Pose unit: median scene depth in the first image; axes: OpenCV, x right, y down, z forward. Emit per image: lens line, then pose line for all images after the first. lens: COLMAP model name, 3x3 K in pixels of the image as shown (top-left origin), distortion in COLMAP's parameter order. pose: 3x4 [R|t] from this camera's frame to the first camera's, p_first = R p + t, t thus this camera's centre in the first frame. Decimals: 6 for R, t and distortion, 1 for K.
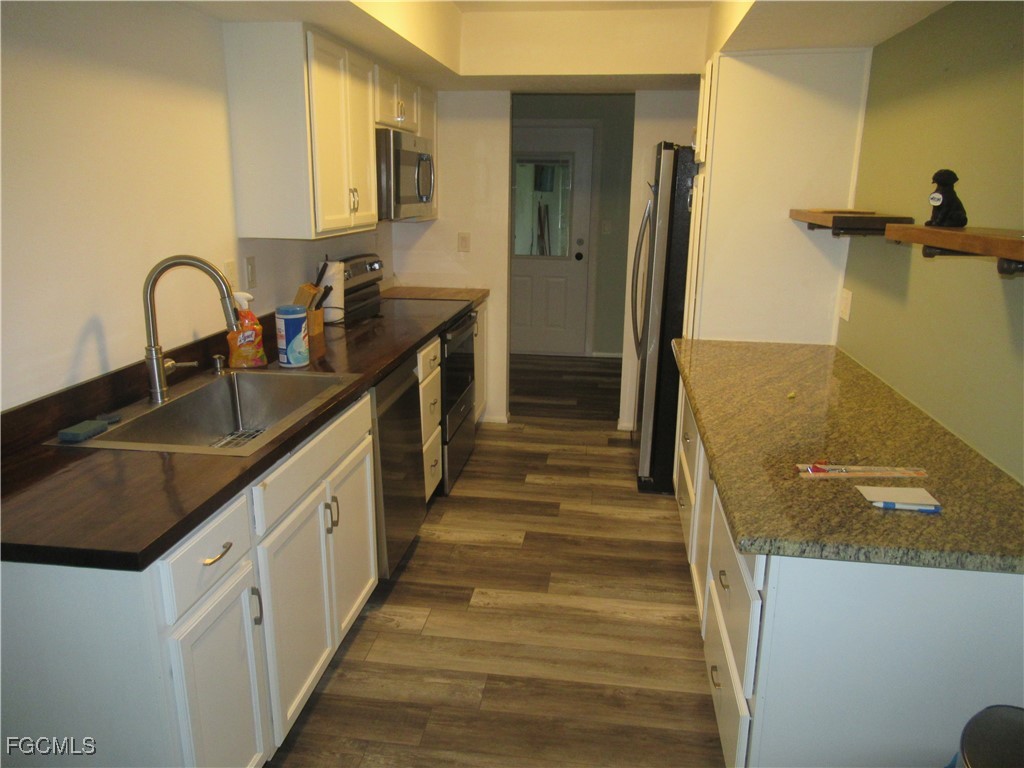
lens RADIAL K [[754.8, 0, 512.0], [0, 754.8, 384.0], [0, 0, 1]] dist [0.010825, 0.004038]
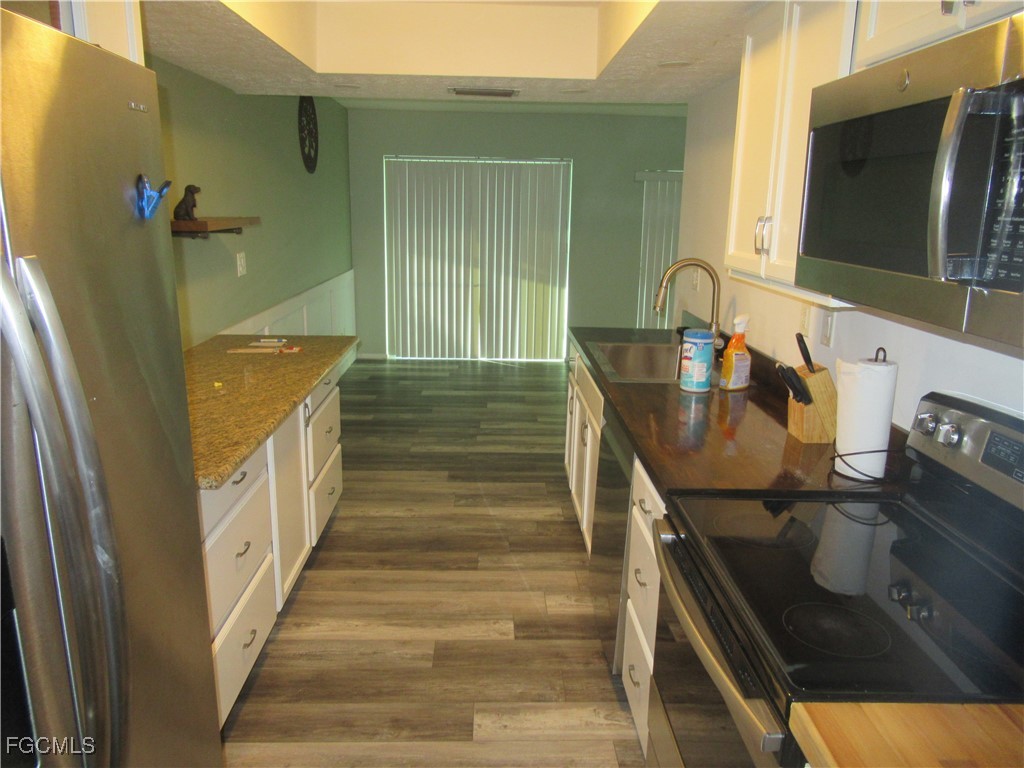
lens RADIAL K [[754.8, 0, 512.0], [0, 754.8, 384.0], [0, 0, 1]] dist [0.010825, 0.004038]
pose [[-0.986169, 0.014615, -0.165096, 0.104683], [-0.064731, 0.883029, 0.464832, -0.446831], [0.152578, 0.469090, -0.869870, 1.707035]]
